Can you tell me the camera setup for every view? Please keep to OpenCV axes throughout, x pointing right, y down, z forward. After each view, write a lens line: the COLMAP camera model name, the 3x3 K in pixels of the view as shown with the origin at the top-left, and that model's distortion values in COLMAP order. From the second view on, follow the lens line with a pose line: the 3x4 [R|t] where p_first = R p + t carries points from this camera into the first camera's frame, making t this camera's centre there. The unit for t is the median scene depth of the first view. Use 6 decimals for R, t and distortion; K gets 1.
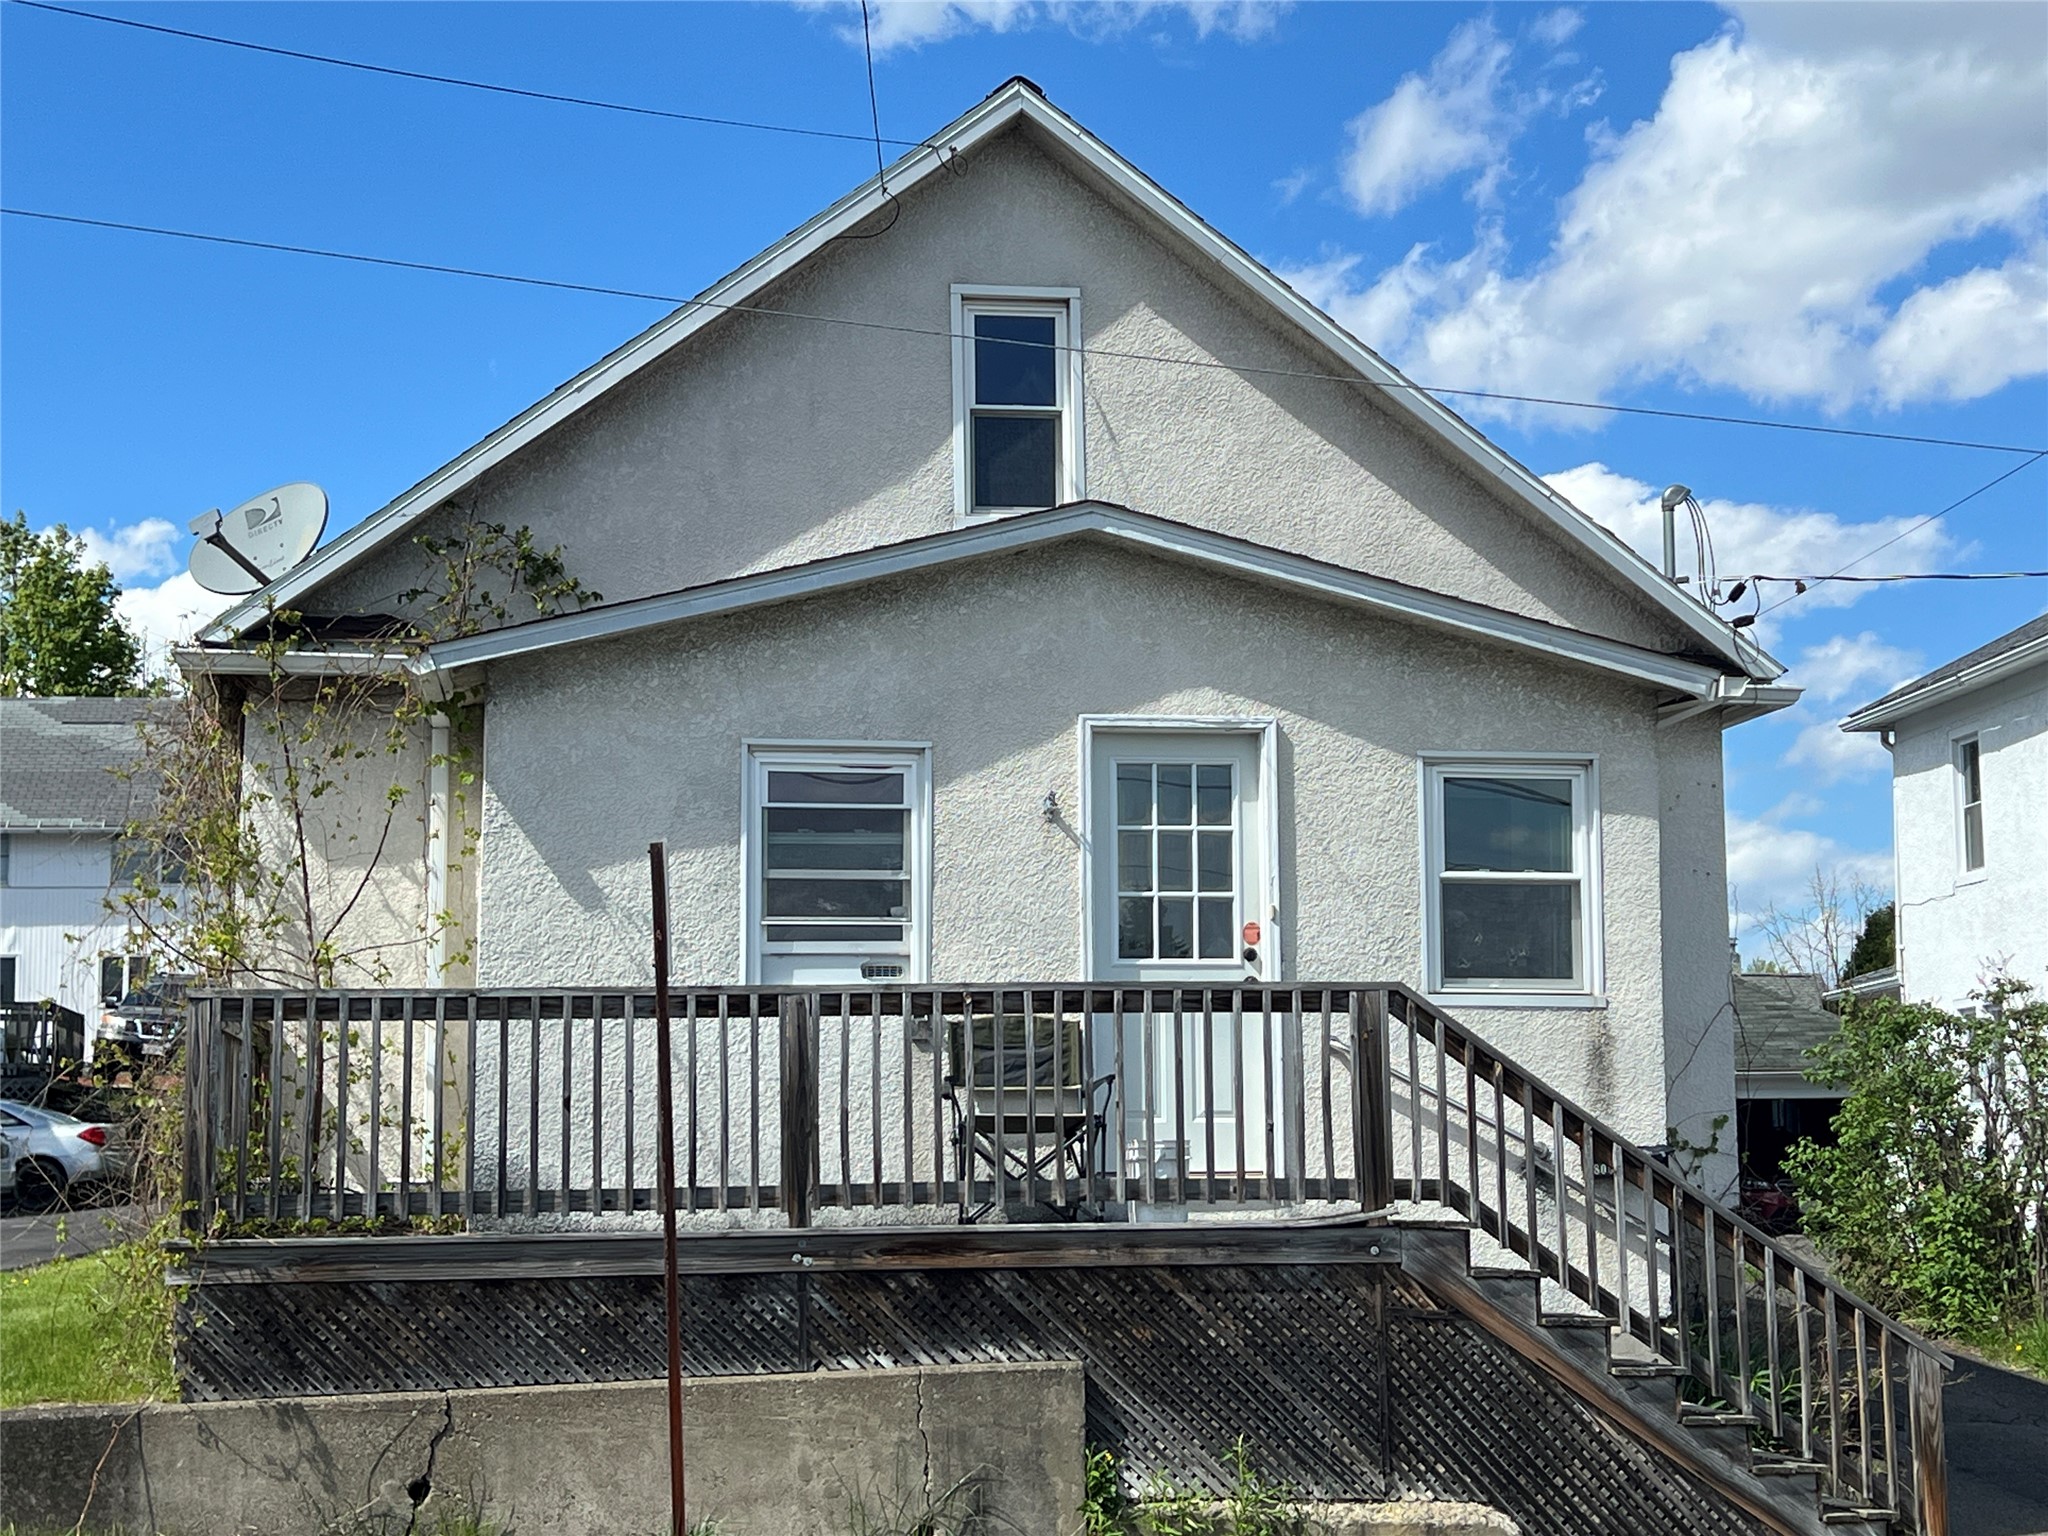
lens RADIAL K [[3228.4, 0, 1024.0], [0, 3228.4, 768.0], [0, 0, 1]] dist [0.266214, -0.971005]
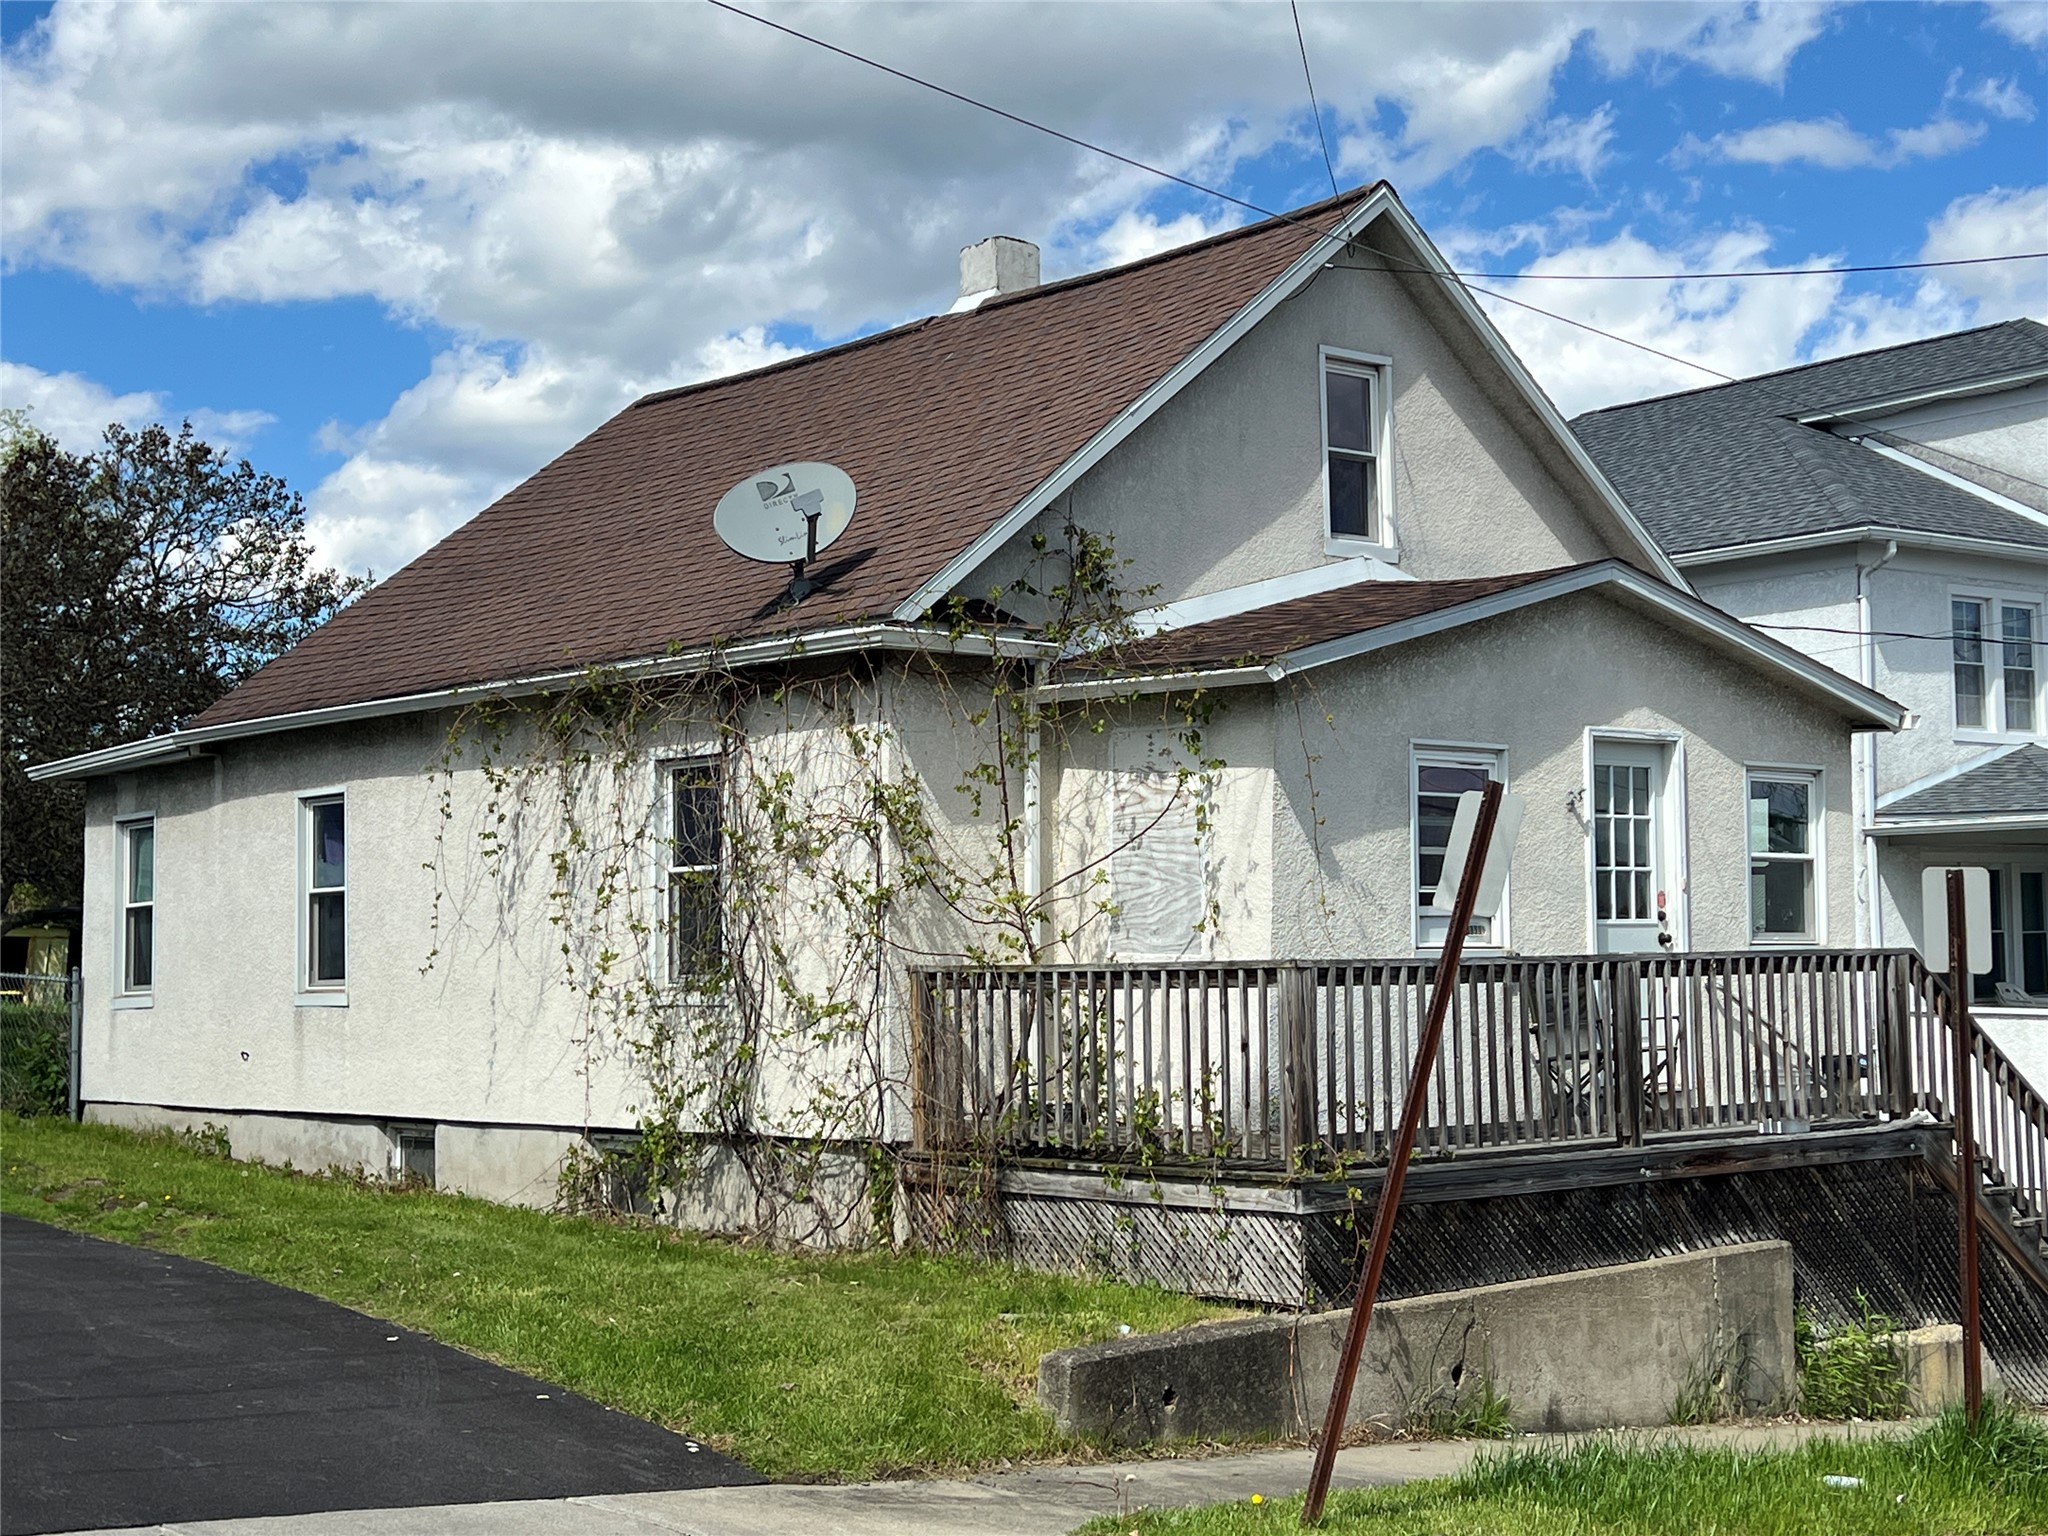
lens RADIAL K [[2903.8, 0, 1024.0], [0, 2903.8, 768.0], [0, 0, 1]] dist [0.184714, -0.596075]
pose [[0.837996, 0.030403, 0.544829, -0.791791], [-0.057023, 0.997859, 0.032024, -0.024314], [-0.542689, -0.057904, 0.837936, 0.167590]]
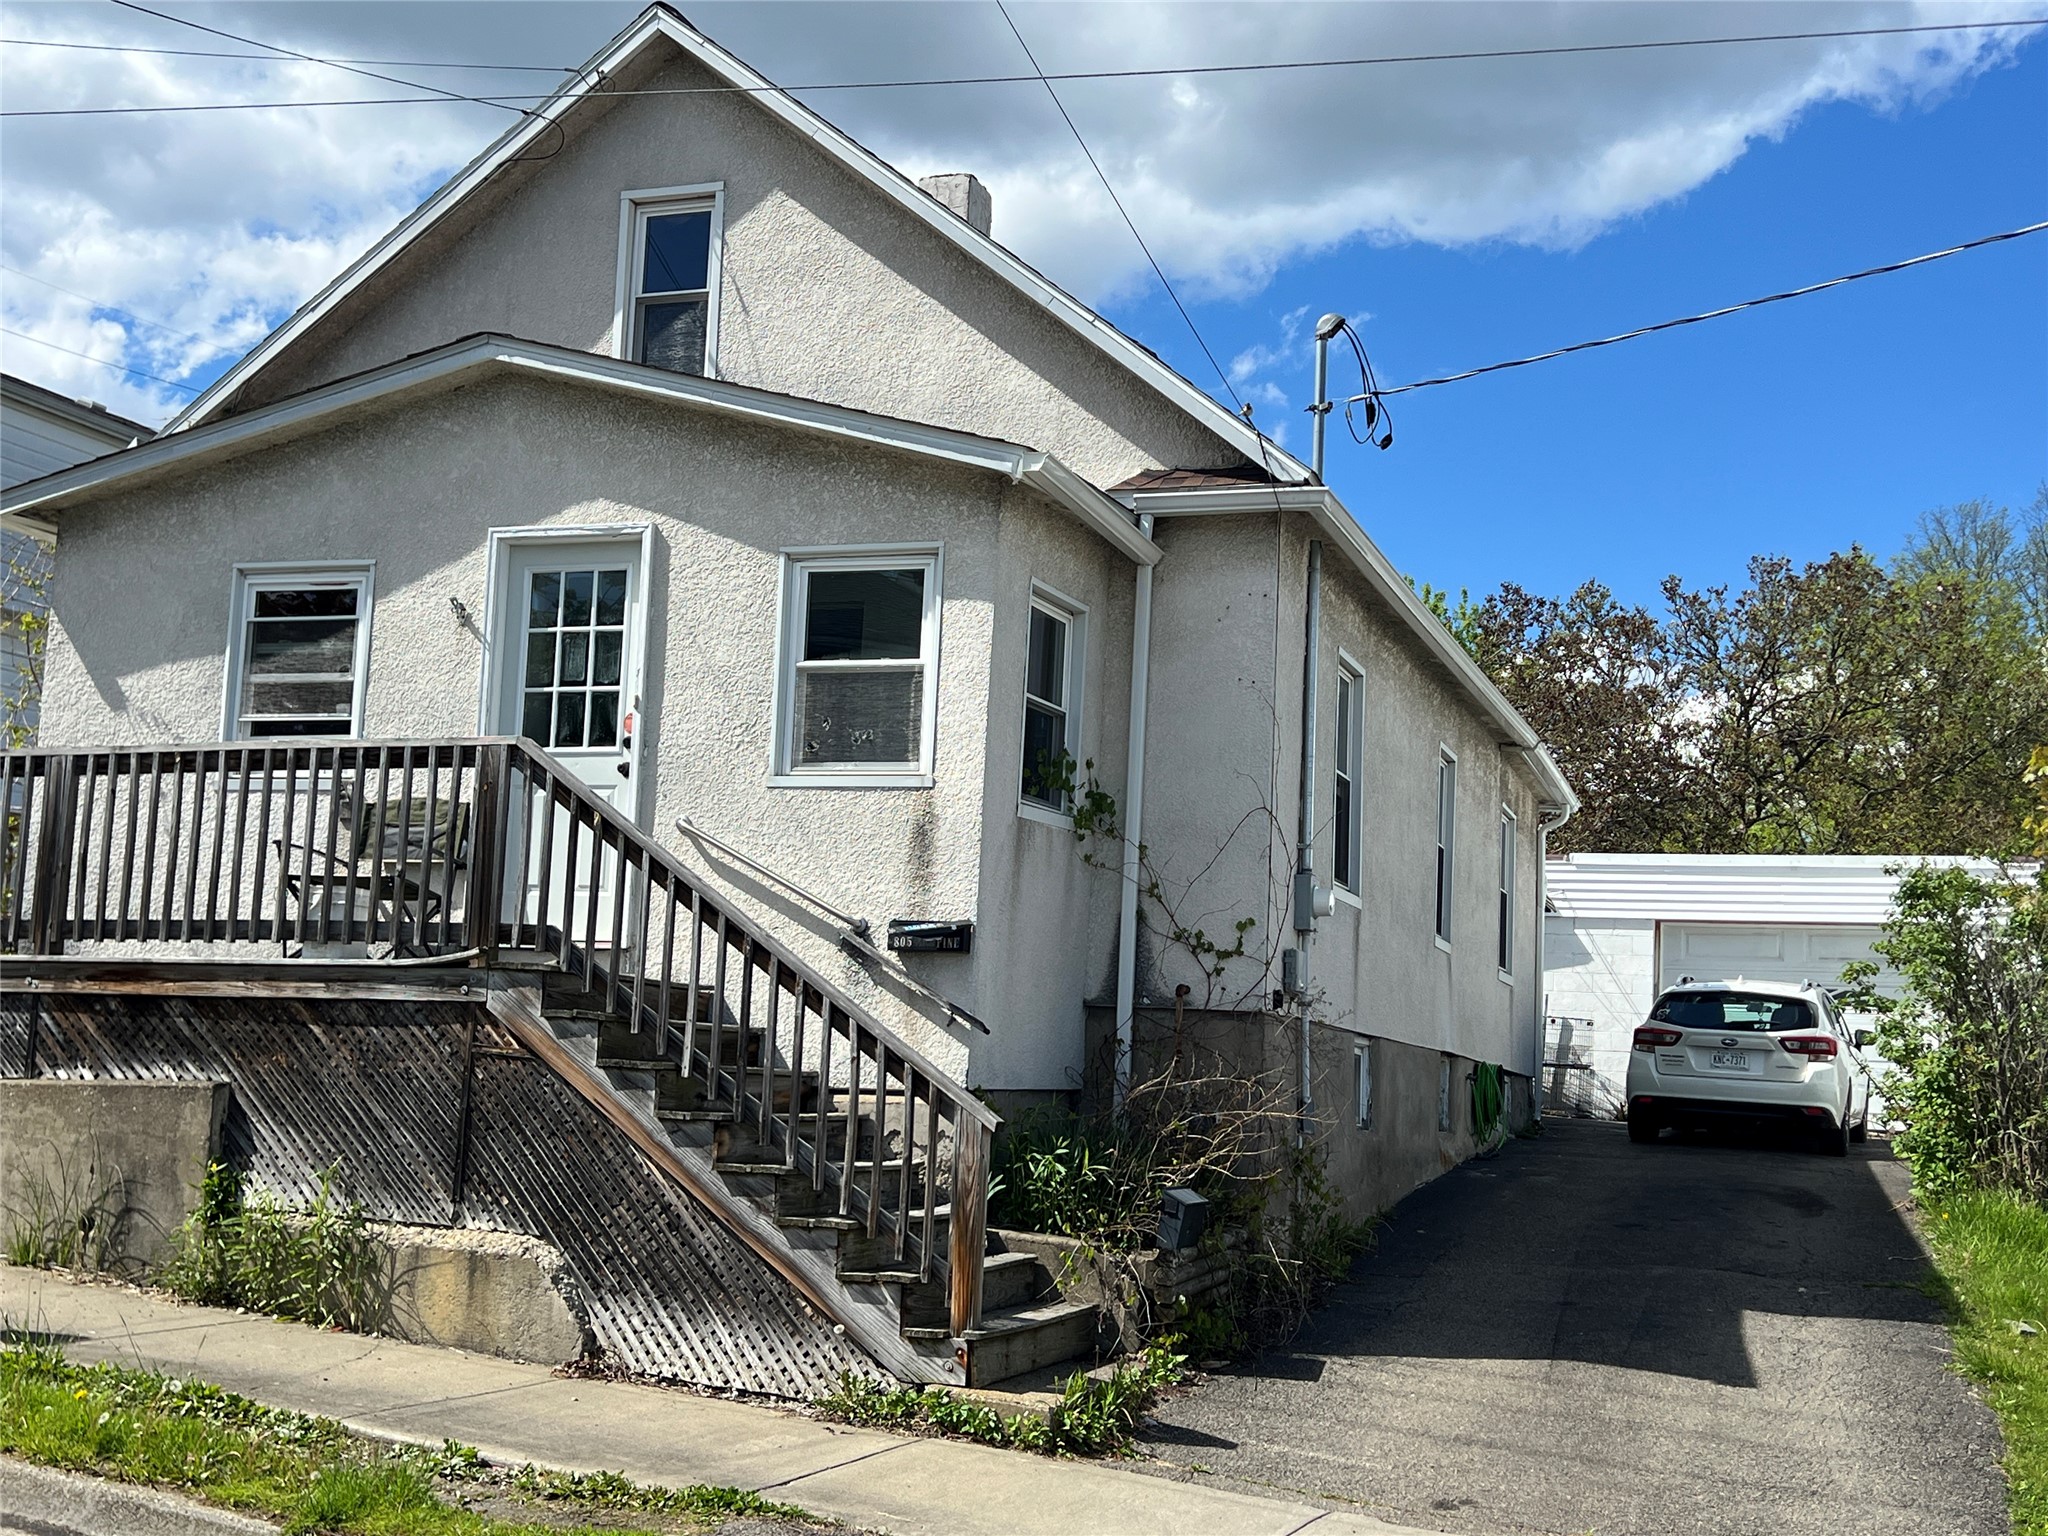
lens RADIAL K [[2352.6, 0, 1024.0], [0, 2352.6, 768.0], [0, 0, 1]] dist [0.182455, -0.503288]
pose [[0.876122, -0.021160, -0.481624, 0.574077], [0.009055, 0.999582, -0.027445, 0.090523], [0.482004, 0.019684, 0.875948, 0.379327]]
